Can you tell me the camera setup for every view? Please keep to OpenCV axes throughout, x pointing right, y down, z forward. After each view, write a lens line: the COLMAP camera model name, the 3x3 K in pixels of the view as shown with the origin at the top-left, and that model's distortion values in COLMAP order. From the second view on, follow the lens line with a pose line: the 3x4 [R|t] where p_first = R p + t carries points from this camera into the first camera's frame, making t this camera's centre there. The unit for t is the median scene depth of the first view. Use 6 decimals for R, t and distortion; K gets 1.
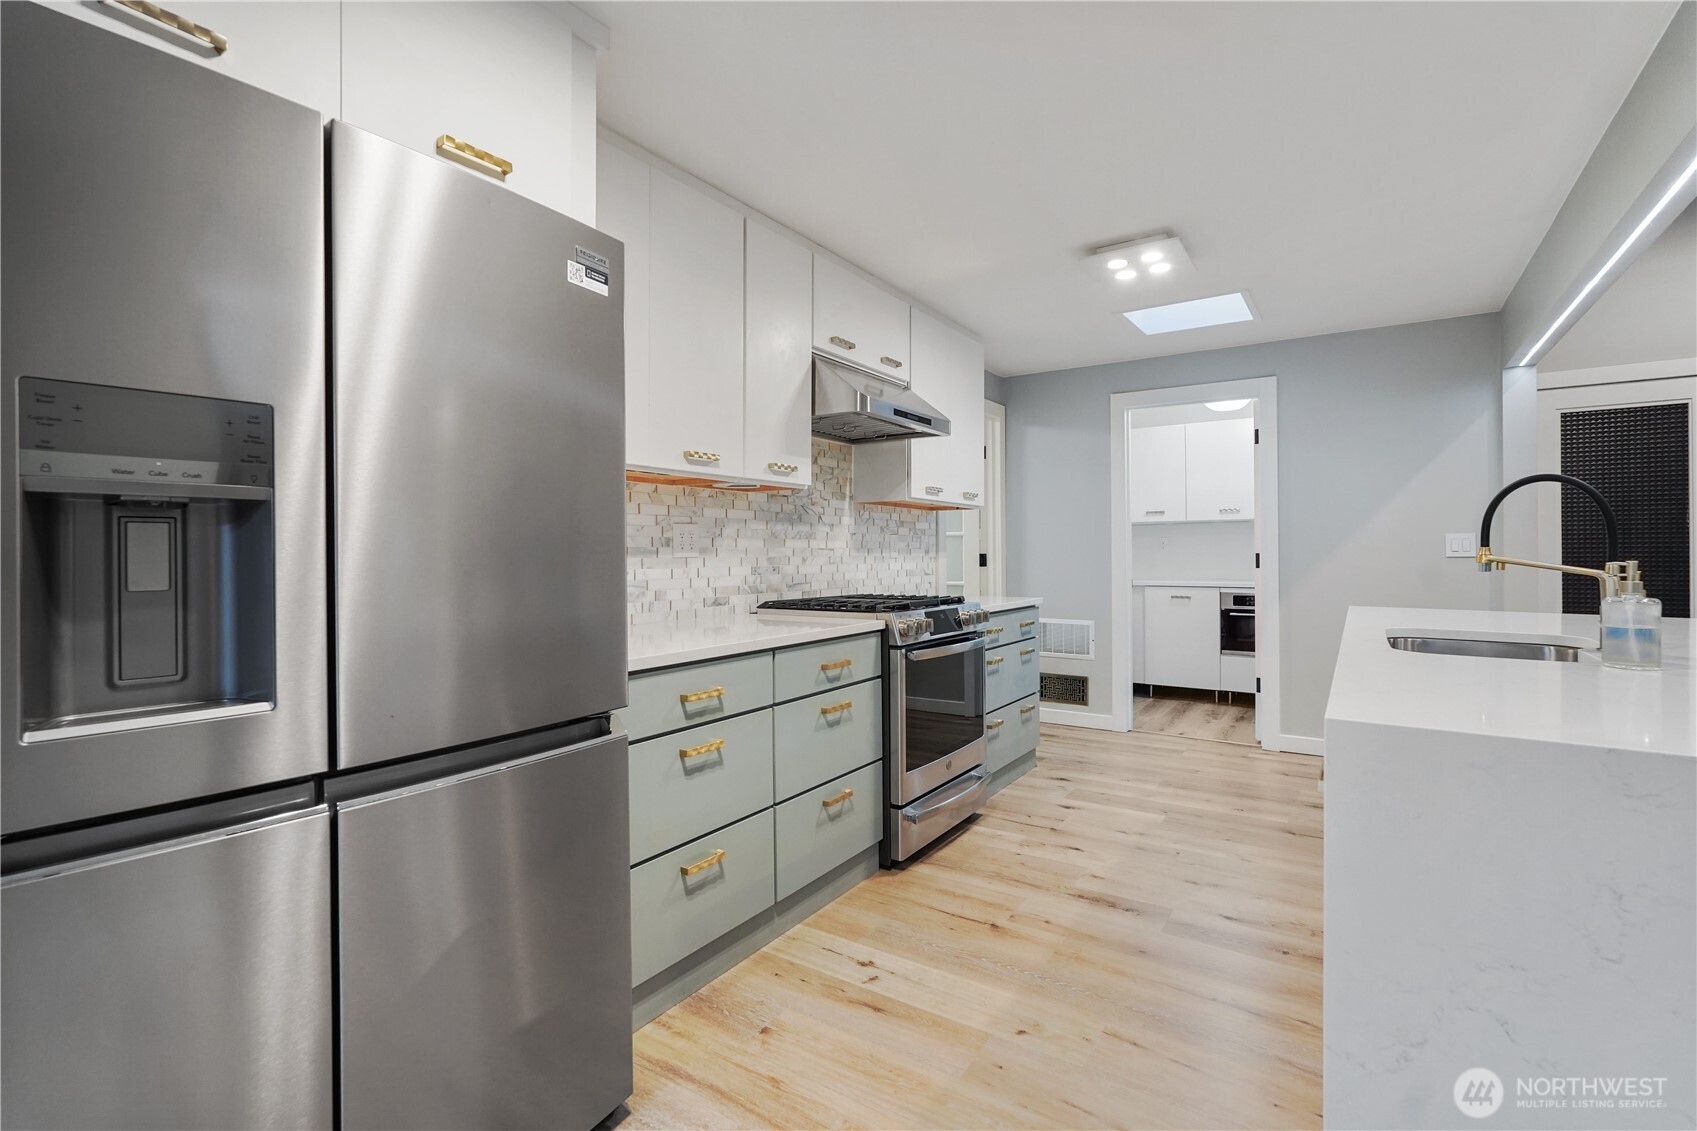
lens RADIAL K [[783.6, 0, 847.1], [0, 783.6, 554.9], [0, 0, 1]] dist [-0.000404, 0.000079]
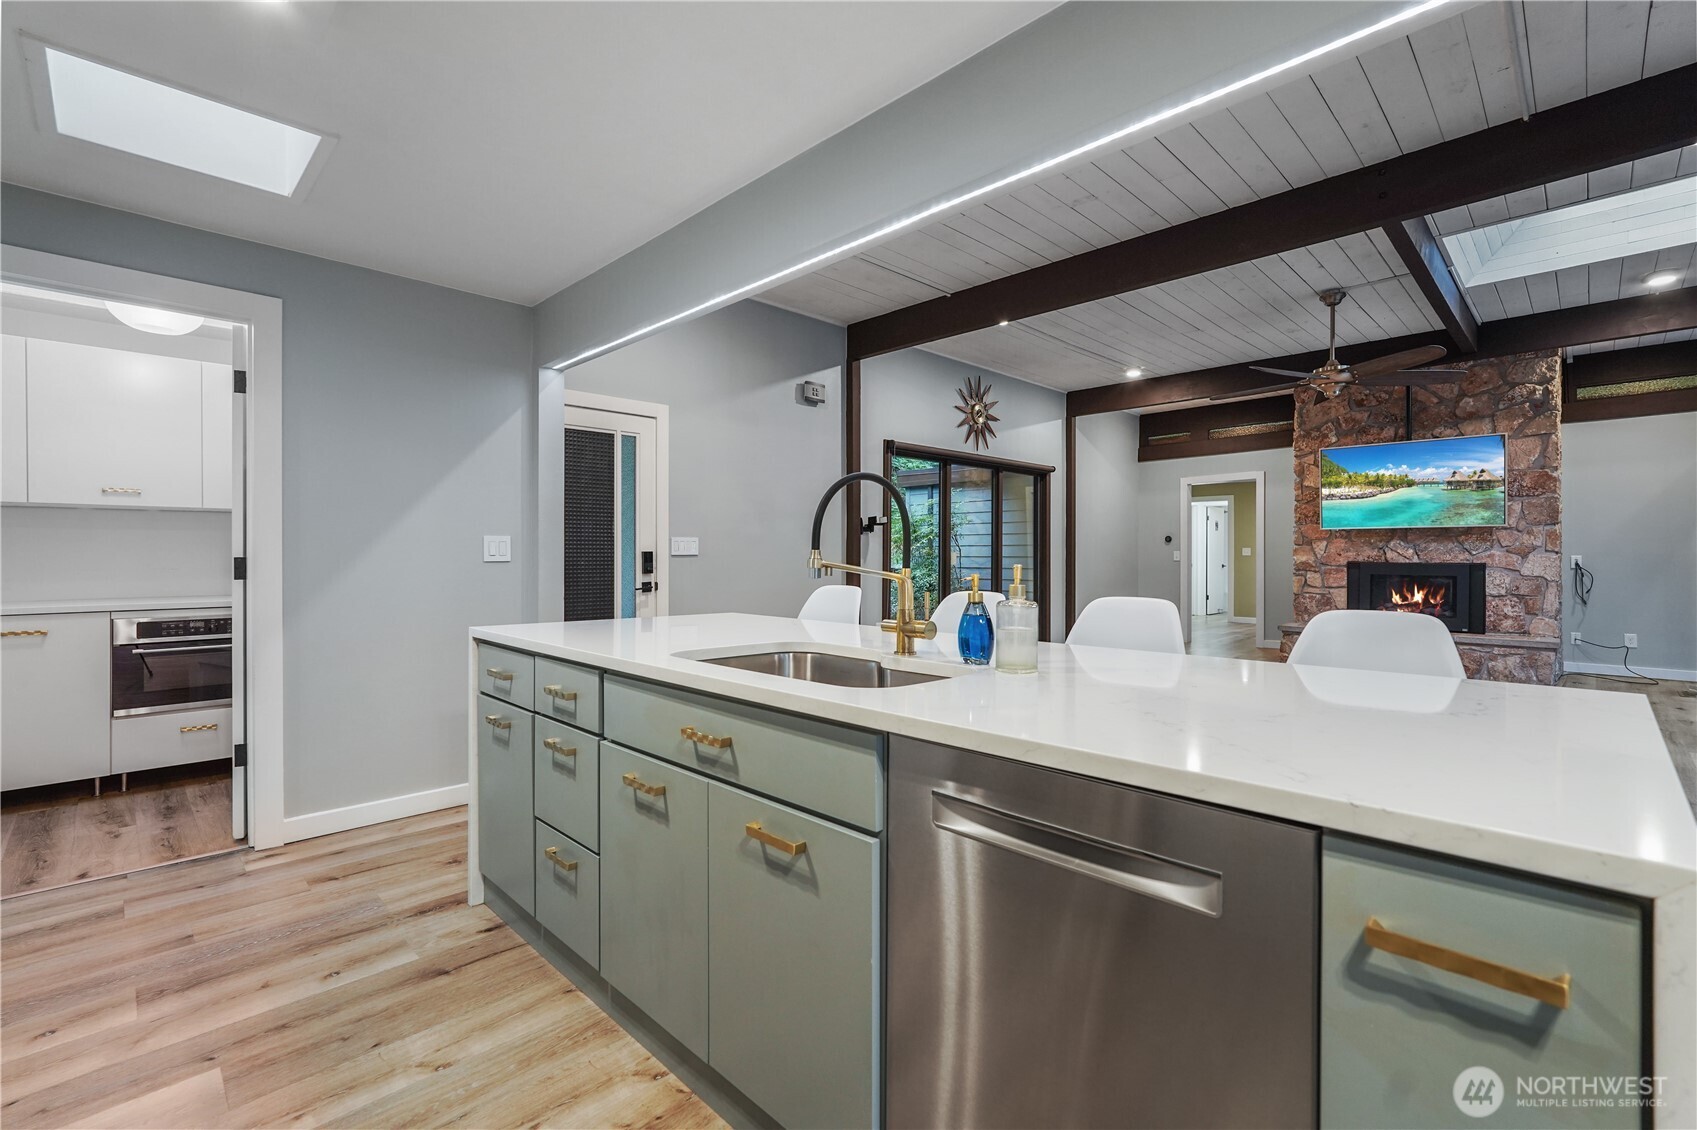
lens RADIAL K [[747.8, 0, 847.8], [0, 747.8, 562.7], [0, 0, 1]] dist [0.000379, 0.000744]
pose [[0.195247, -0.007869, 0.980722, 0.006045], [0.002027, 0.999969, 0.007620, -0.001976], [-0.980752, 0.000500, 0.195257, 0.479916]]
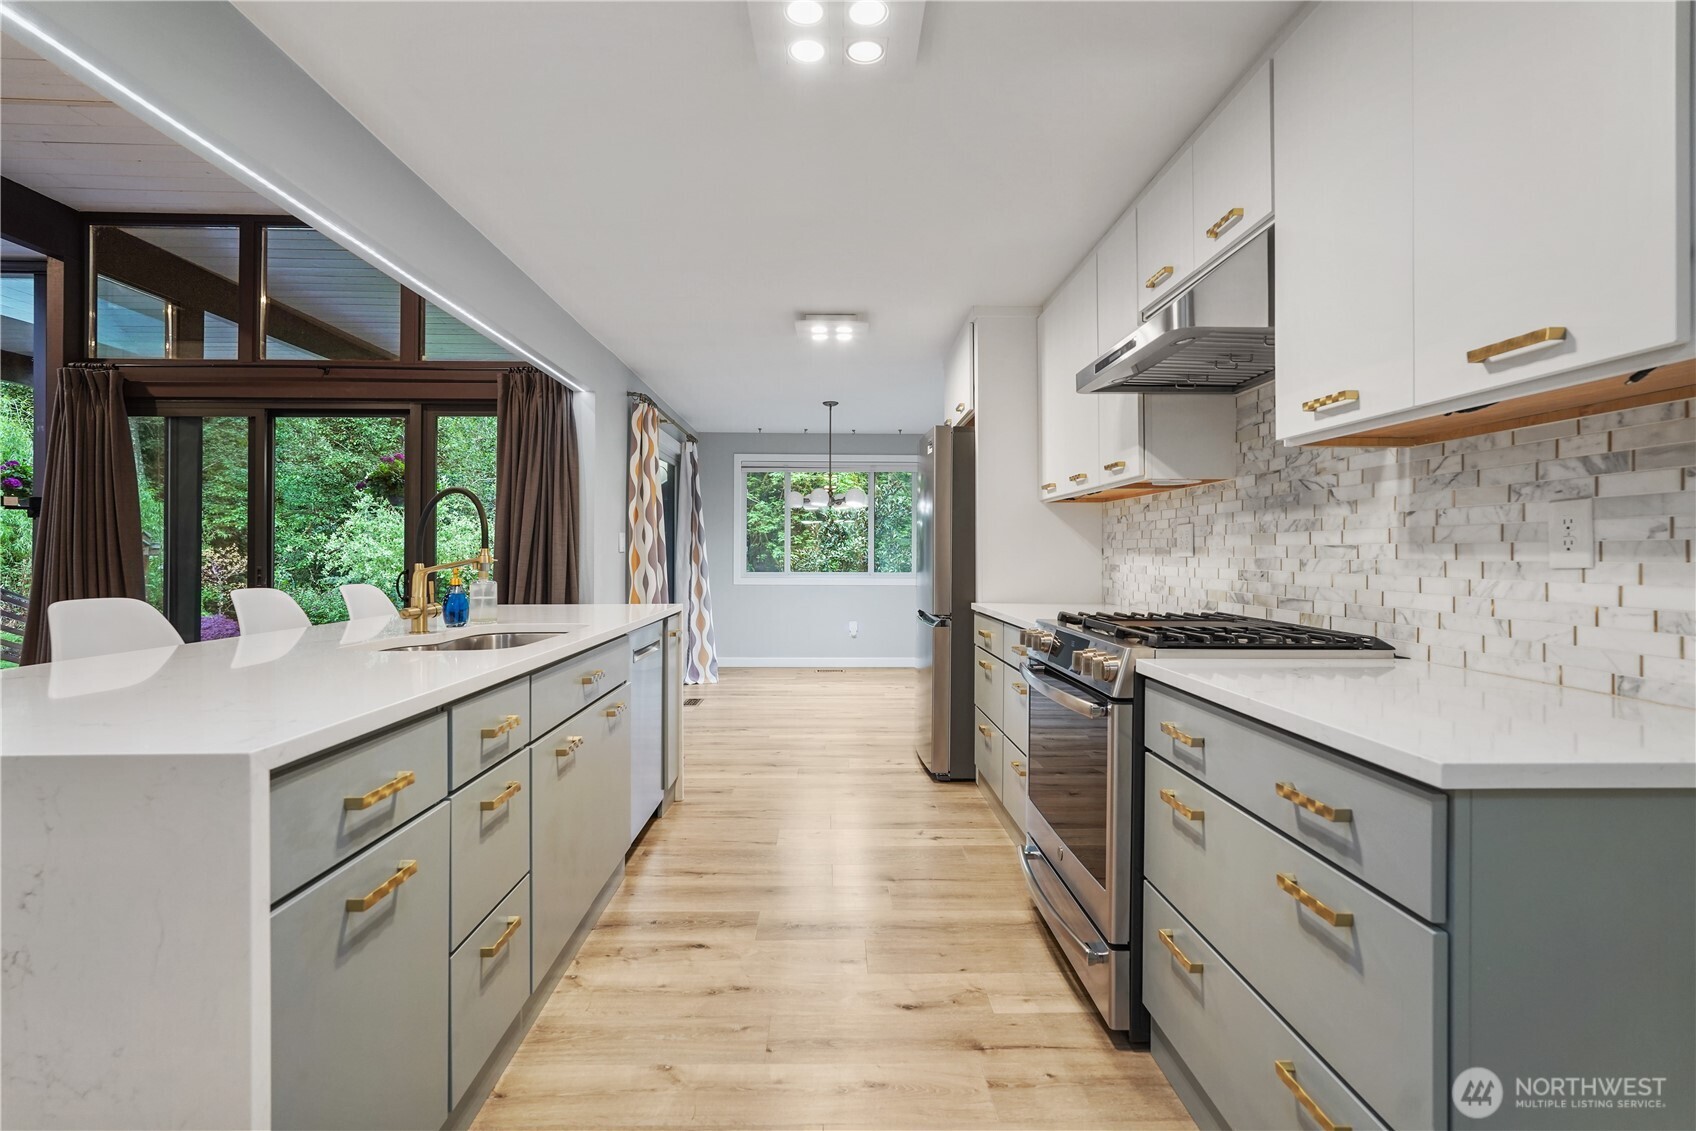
lens RADIAL K [[747.3, 0, 847.3], [0, 747.3, 563.2], [0, 0, 1]] dist [0.000379, 0.000744]
pose [[-0.816969, 0.010957, -0.576577, 0.597042], [0.000915, 0.999843, 0.017704, -0.005219], [0.576681, 0.013936, -0.816851, 1.277079]]
